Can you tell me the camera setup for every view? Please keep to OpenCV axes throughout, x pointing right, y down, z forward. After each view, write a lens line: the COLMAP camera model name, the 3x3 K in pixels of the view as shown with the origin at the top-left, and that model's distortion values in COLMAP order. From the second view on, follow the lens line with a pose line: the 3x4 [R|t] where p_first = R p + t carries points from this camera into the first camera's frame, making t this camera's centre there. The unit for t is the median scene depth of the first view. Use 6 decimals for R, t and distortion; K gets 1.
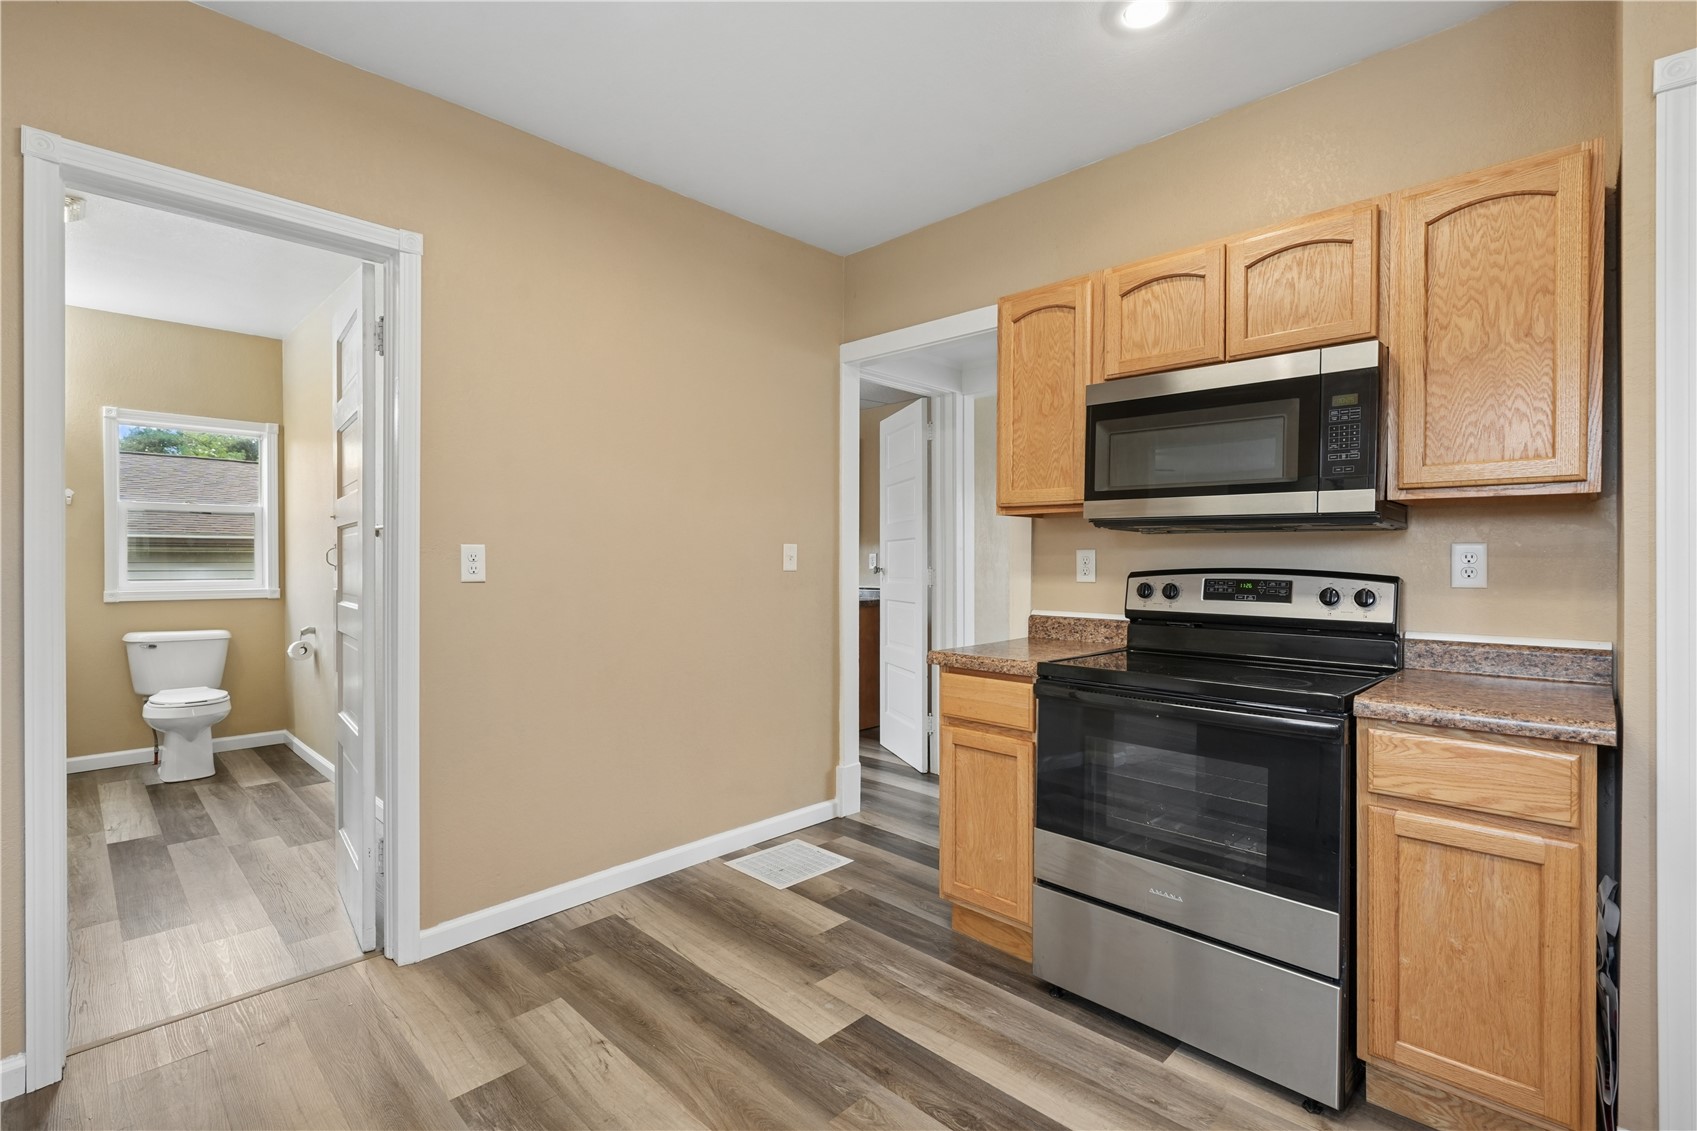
lens RADIAL K [[777.3, 0, 843.3], [0, 777.3, 558.6], [0, 0, 1]] dist [0.001984, 0.000347]
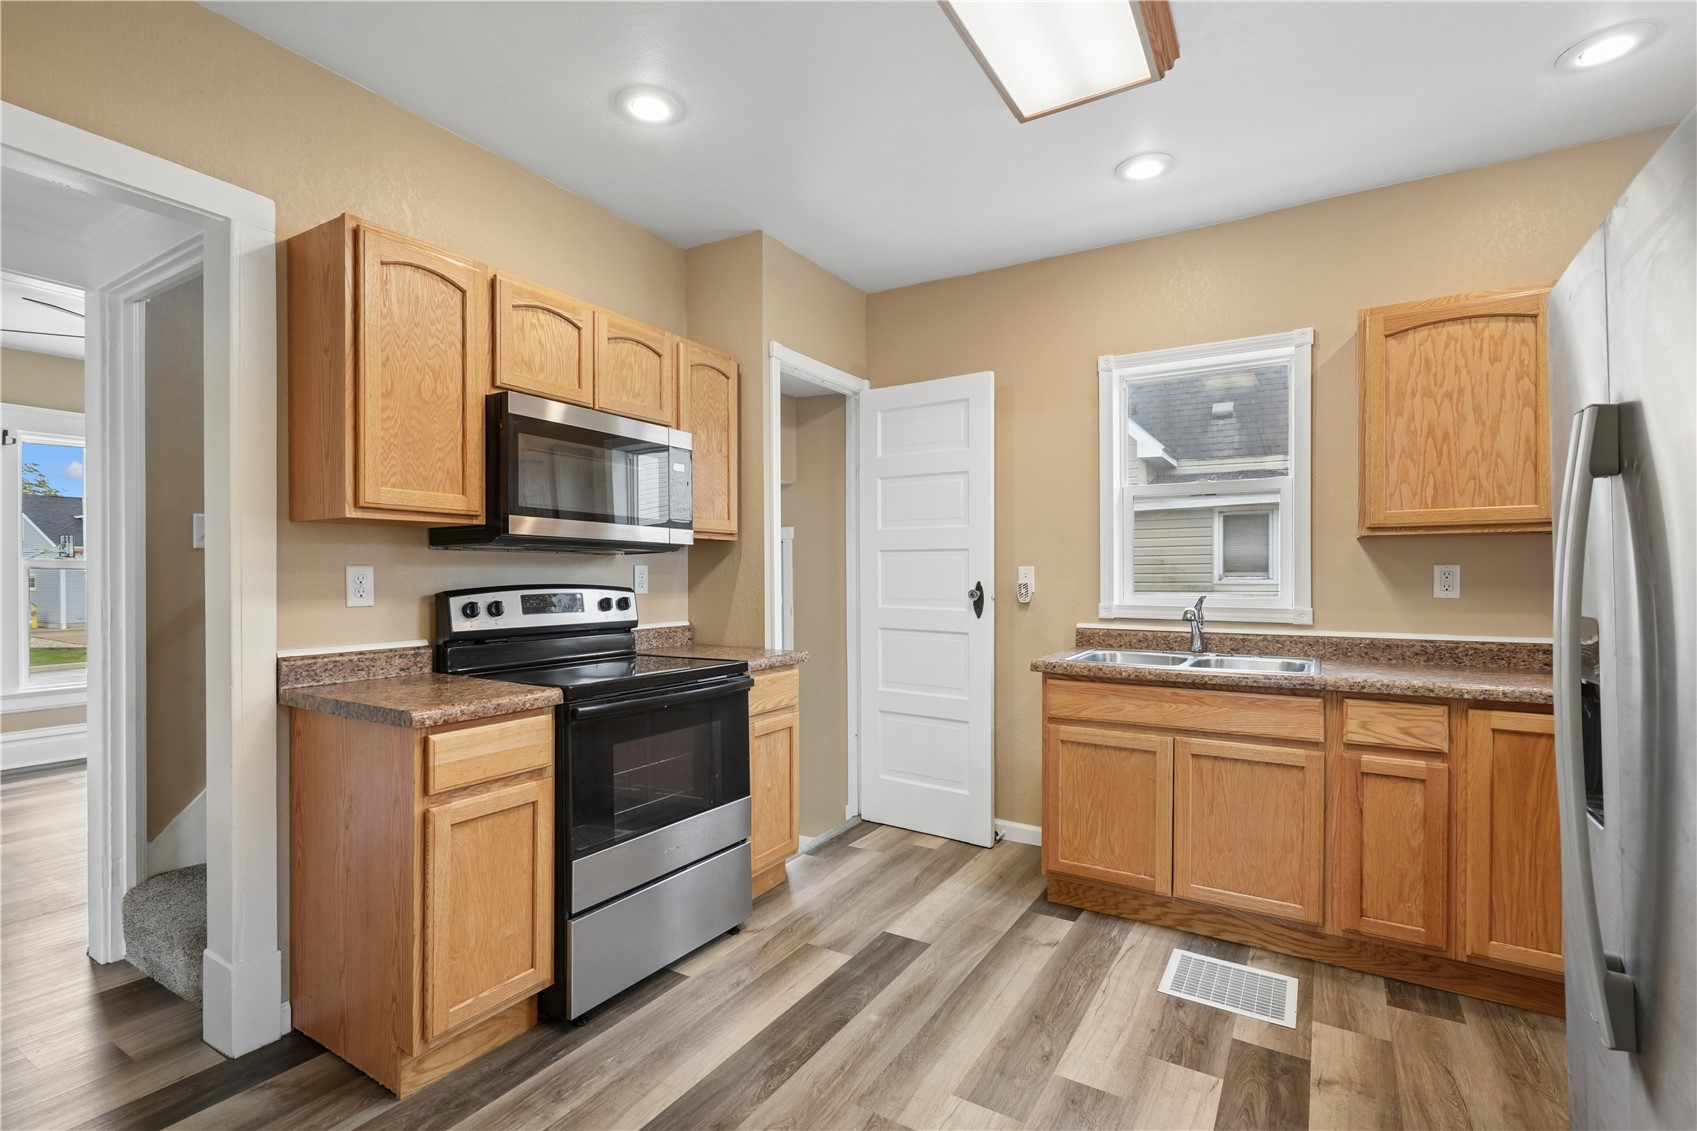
lens RADIAL K [[777.3, 0, 849.9], [0, 777.3, 576.9], [0, 0, 1]] dist [0.001984, 0.000347]
pose [[-0.219140, -0.001869, 0.975692, -0.686114], [0.006495, 0.999973, 0.003374, 0.000292], [-0.975672, 0.007077, -0.219122, 0.806671]]
